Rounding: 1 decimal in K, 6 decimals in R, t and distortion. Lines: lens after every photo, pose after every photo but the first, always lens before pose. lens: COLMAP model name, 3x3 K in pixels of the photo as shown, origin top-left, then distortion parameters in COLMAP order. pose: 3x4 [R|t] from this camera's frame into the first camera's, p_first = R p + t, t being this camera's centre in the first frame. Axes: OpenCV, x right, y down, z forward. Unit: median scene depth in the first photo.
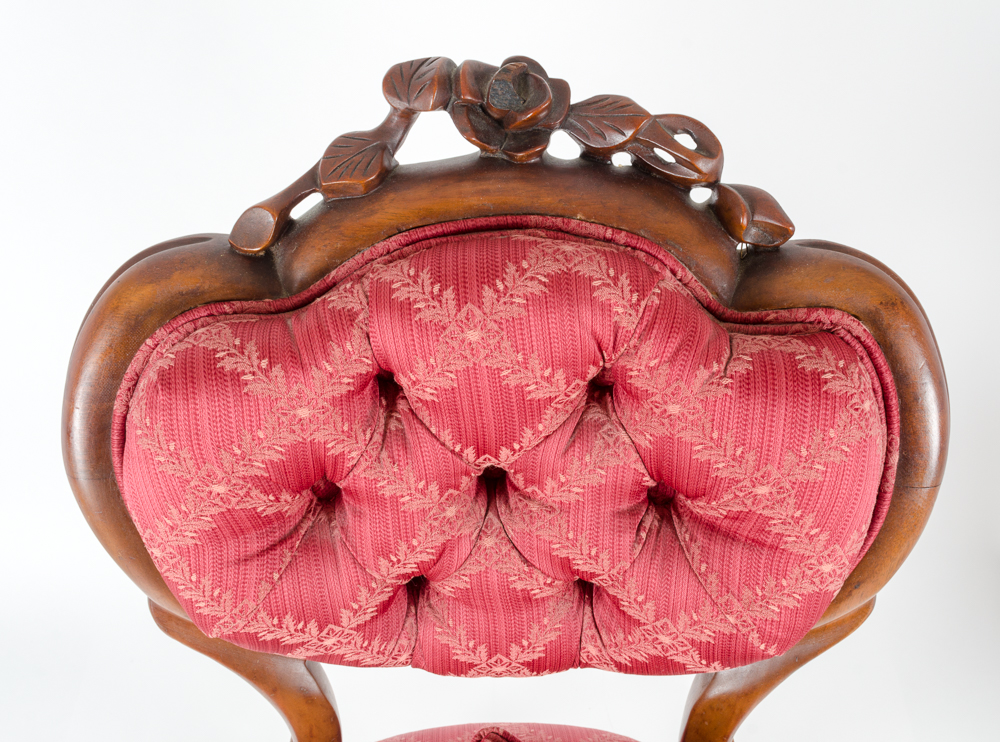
lens RADIAL K [[1027.2, 0, 541.3], [0, 1027.2, 391.7], [0, 0, 1]] dist [-0.017139, -0.007544]
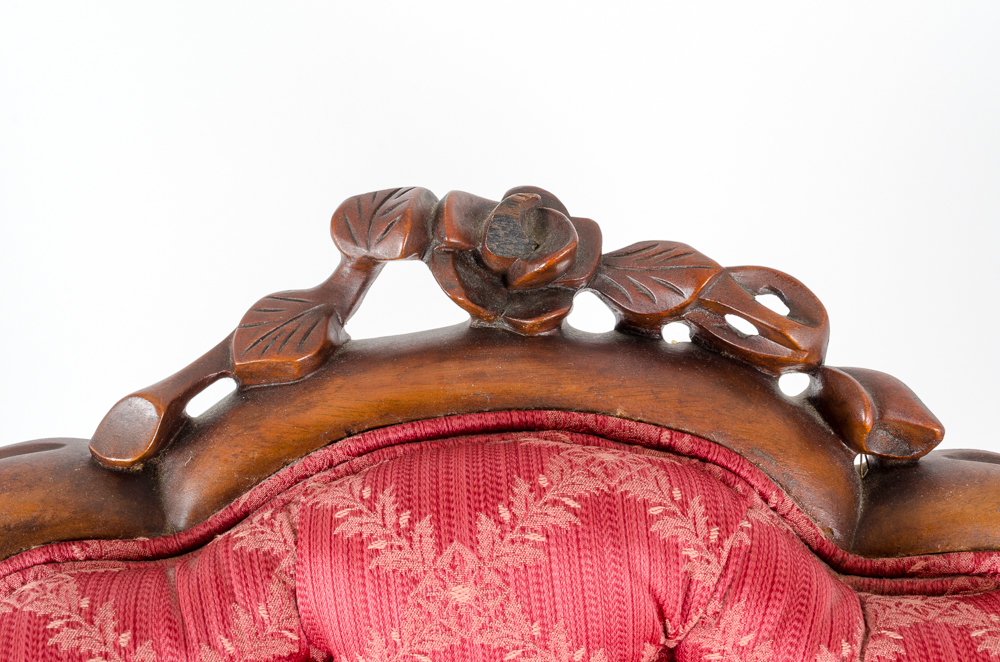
lens RADIAL K [[1258.9, 0, 500.0], [0, 1258.9, 331.0], [0, 0, 1]] dist [0.004377, -0.052798]
pose [[0.999951, -0.001294, -0.009806, -0.032825], [-0.001366, 0.963845, -0.266461, -0.004359], [0.009796, 0.266461, 0.963796, 0.203227]]
